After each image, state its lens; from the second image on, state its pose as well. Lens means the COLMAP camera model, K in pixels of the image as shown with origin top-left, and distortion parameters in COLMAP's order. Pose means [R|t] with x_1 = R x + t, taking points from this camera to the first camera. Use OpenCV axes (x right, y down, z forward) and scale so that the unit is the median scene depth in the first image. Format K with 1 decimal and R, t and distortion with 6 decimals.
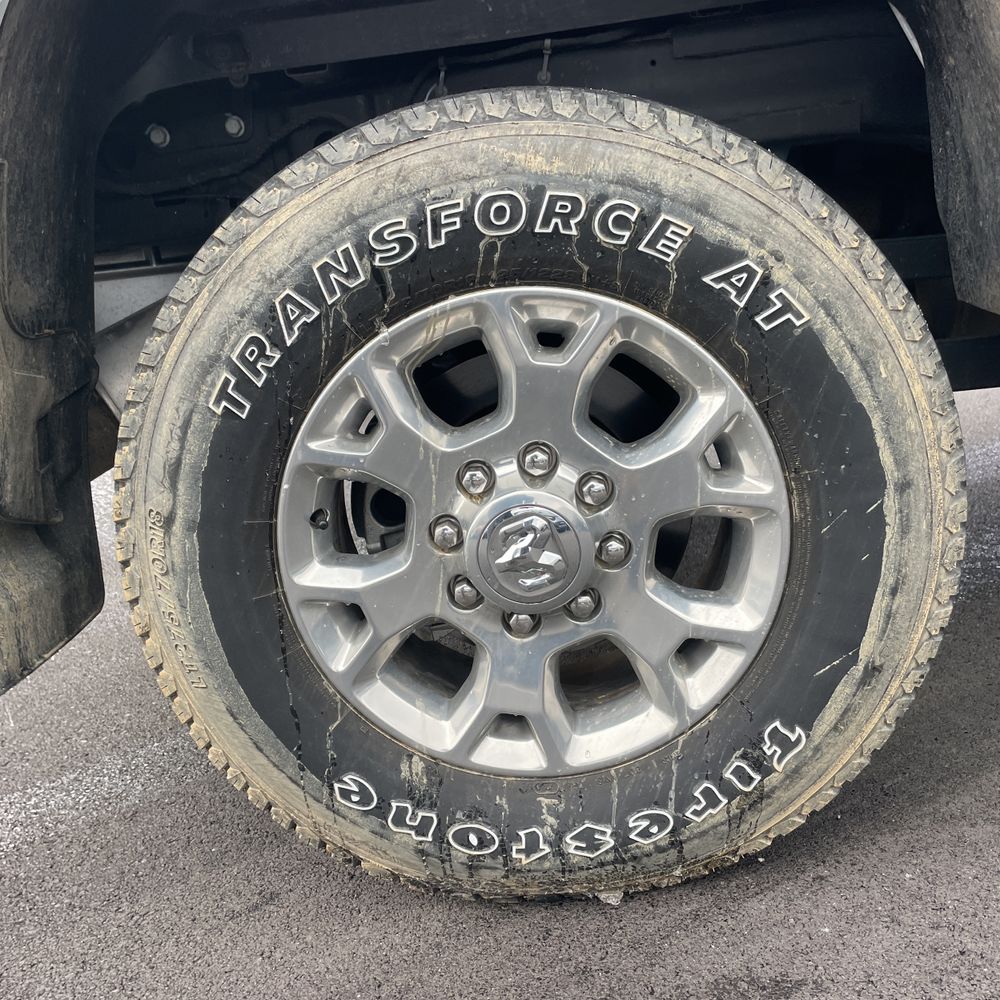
lens RADIAL K [[1017.9, 0, 496.2], [0, 1017.9, 494.5], [0, 0, 1]] dist [0.046340, 0.000000]
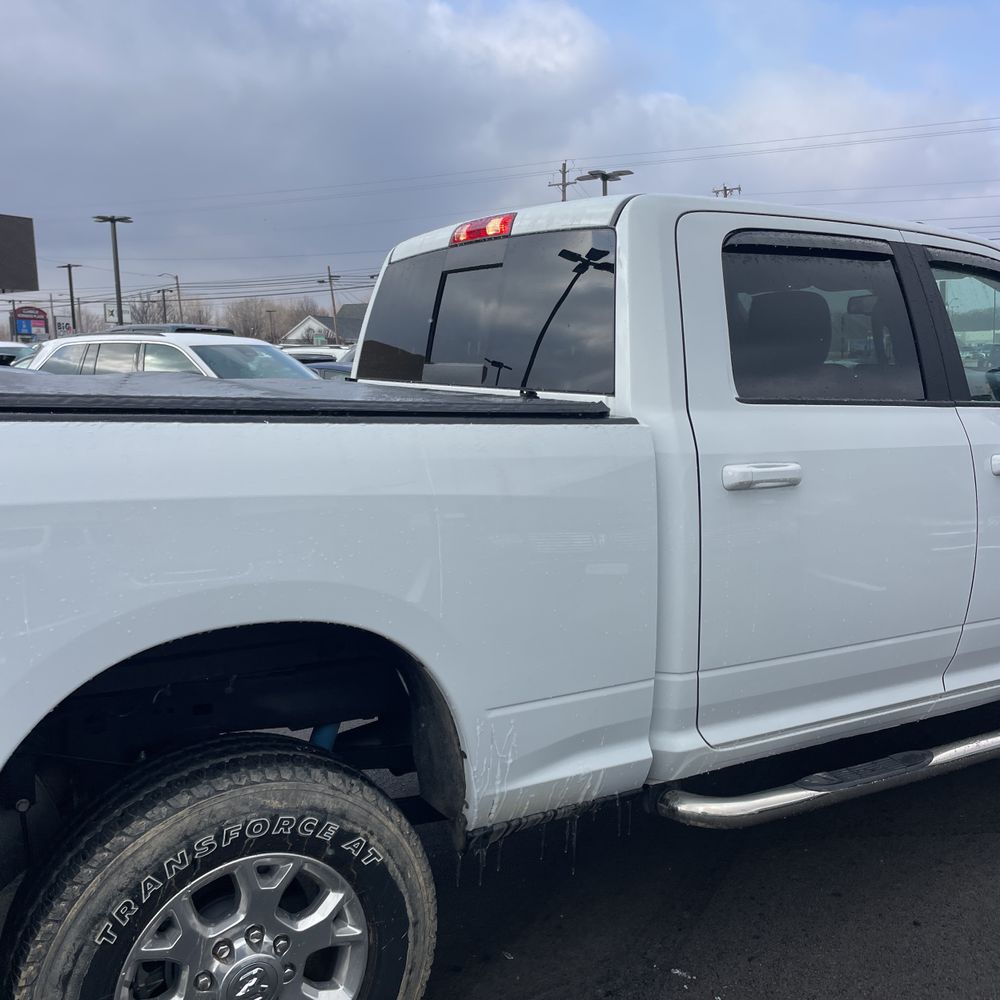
lens RADIAL K [[1017.9, 0, 491.6], [0, 1017.9, 495.7], [0, 0, 1]] dist [0.046340, 0.000000]
pose [[0.826480, 0.068801, 0.558747, -0.811945], [0.017238, 0.988946, -0.147271, -0.615984], [-0.562703, 0.131348, 0.816158, -1.094476]]
